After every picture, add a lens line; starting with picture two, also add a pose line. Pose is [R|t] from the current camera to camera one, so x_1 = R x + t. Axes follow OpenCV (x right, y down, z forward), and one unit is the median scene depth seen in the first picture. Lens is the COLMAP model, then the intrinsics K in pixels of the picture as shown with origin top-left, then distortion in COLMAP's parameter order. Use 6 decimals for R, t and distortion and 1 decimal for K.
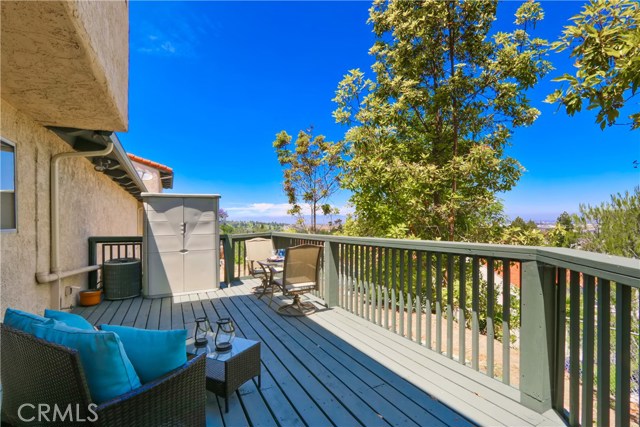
lens RADIAL K [[298.5, 0, 315.7], [0, 298.5, 227.3], [0, 0, 1]] dist [-0.005345, -0.000603]
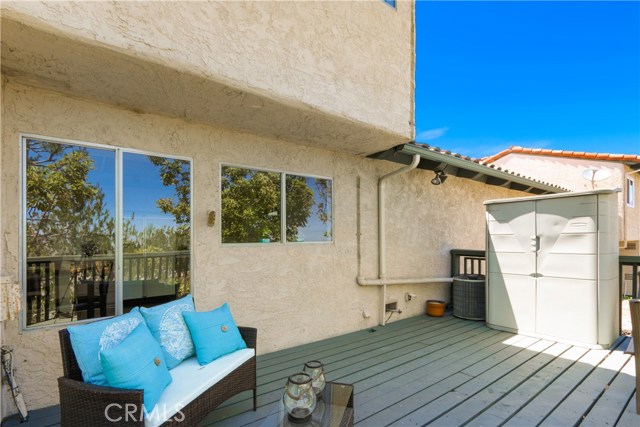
lens RADIAL K [[292.7, 0, 321.0], [0, 292.7, 239.9], [0, 0, 1]] dist [-0.002449, -0.000257]
pose [[0.185249, 0.015692, -0.982566, 0.149727], [-0.010097, 0.999850, 0.014065, -0.010152], [0.982640, 0.007315, 0.185380, 0.380237]]
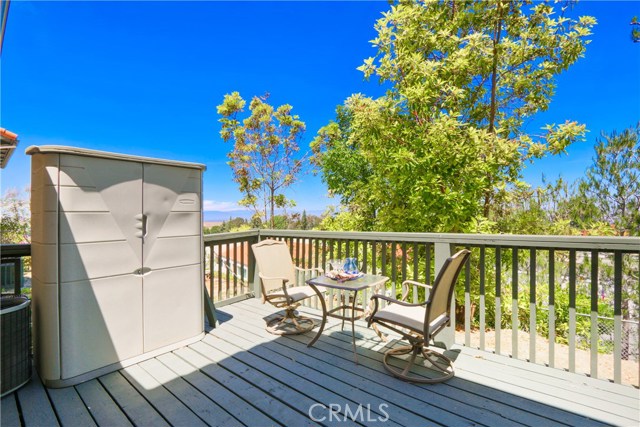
lens RADIAL K [[298.4, 0, 319.0], [0, 298.4, 221.9], [0, 0, 1]] dist [-0.005450, -0.000459]
pose [[0.921000, -0.004990, 0.389530, -0.377118], [0.007888, 0.999952, -0.005840, 0.003211], [-0.389482, 0.008452, 0.920995, 0.444348]]
